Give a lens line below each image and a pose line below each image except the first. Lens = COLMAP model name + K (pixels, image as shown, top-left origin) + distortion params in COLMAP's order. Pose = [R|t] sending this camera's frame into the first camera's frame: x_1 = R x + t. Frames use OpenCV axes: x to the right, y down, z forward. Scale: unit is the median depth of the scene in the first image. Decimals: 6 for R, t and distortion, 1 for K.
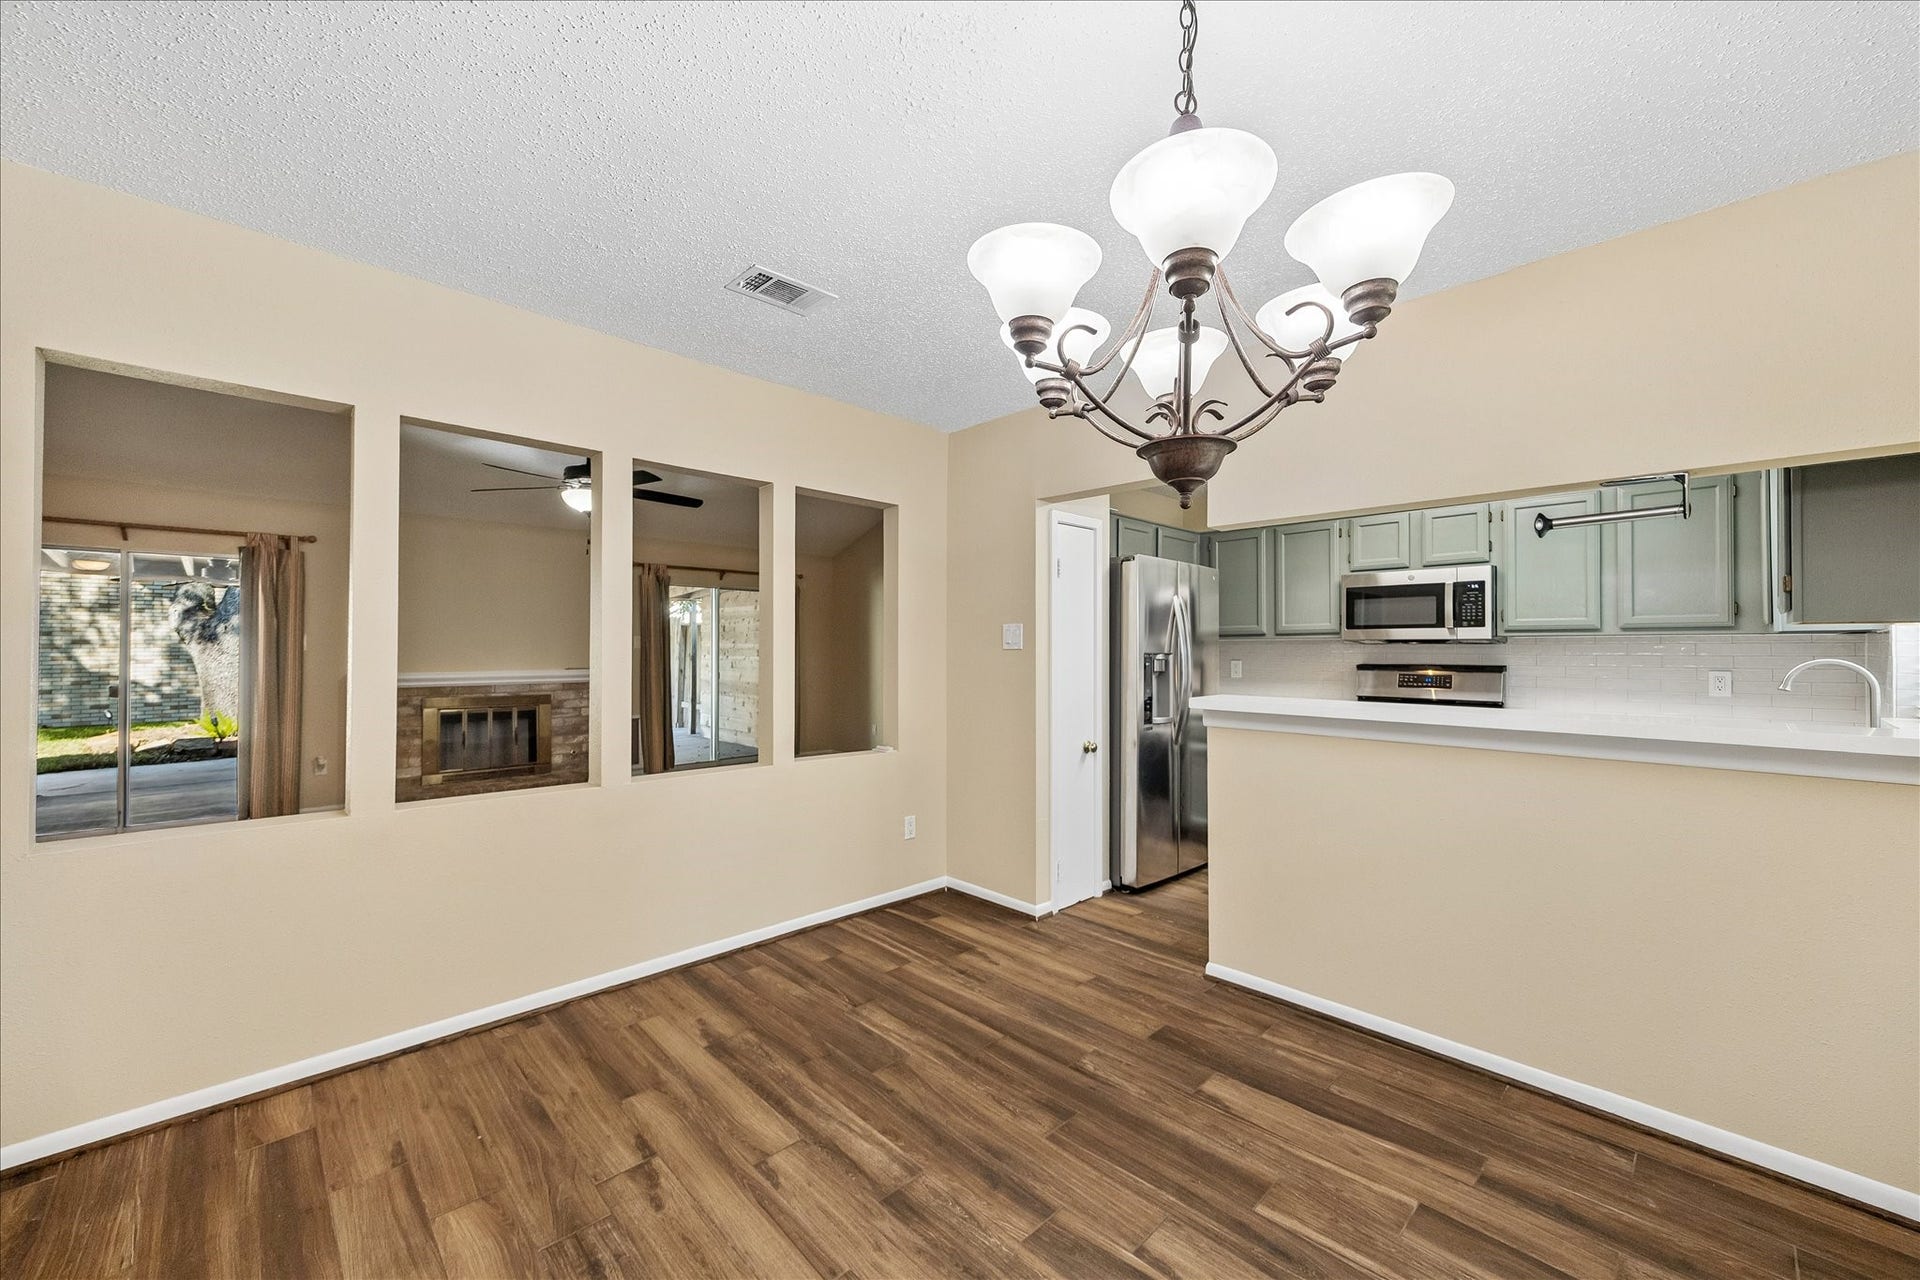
lens RADIAL K [[745.6, 0, 955.7], [0, 745.6, 642.8], [0, 0, 1]] dist [0.003160, 0.000032]
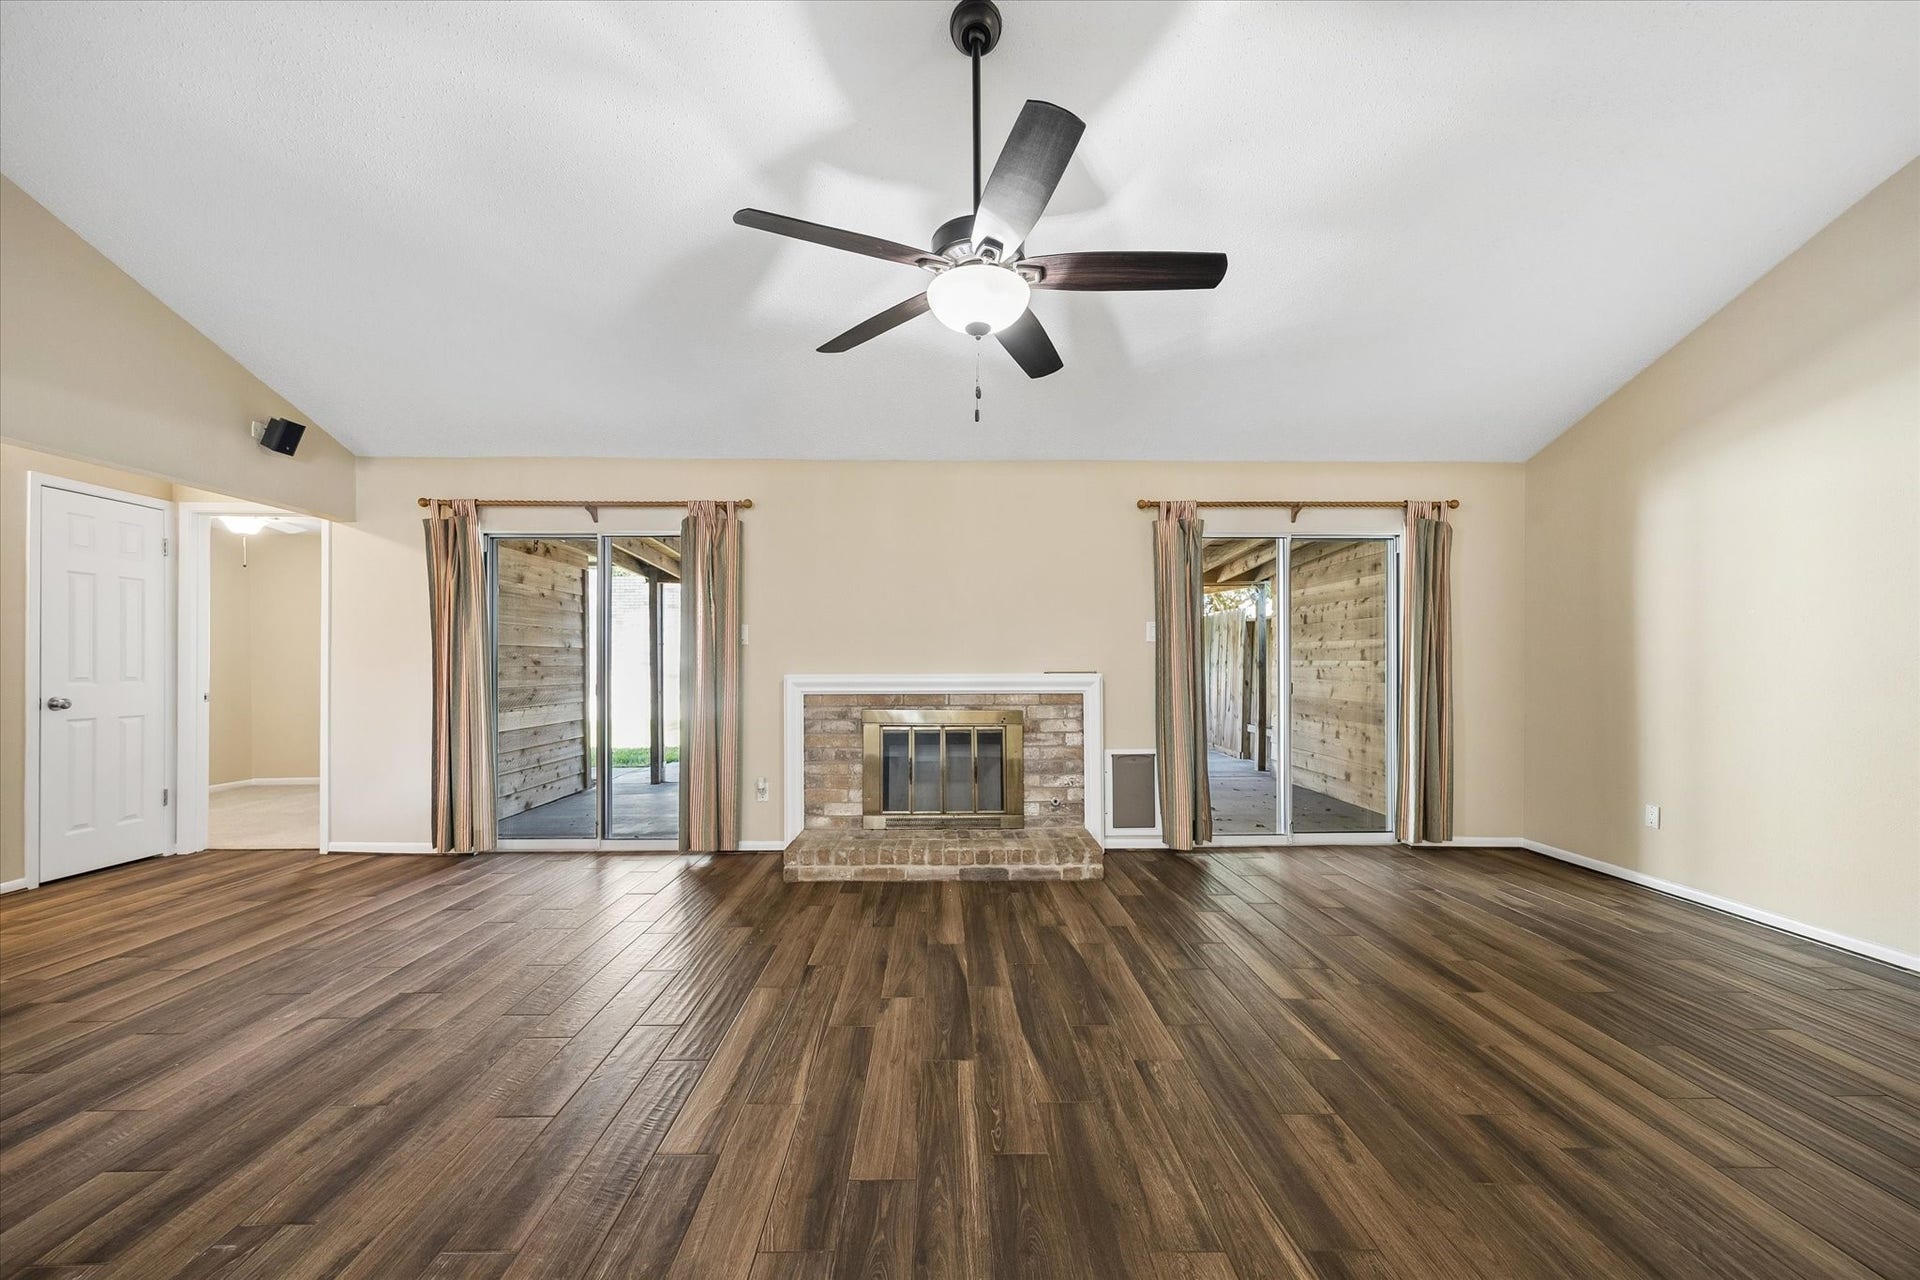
lens RADIAL K [[745.6, 0, 953.4], [0, 745.6, 659.1], [0, 0, 1]] dist [0.003160, 0.000032]
pose [[0.730395, -0.005983, -0.682999, -0.132818], [0.007138, 0.999974, -0.001126, 0.023359], [0.682988, -0.004053, 0.730419, 0.466248]]
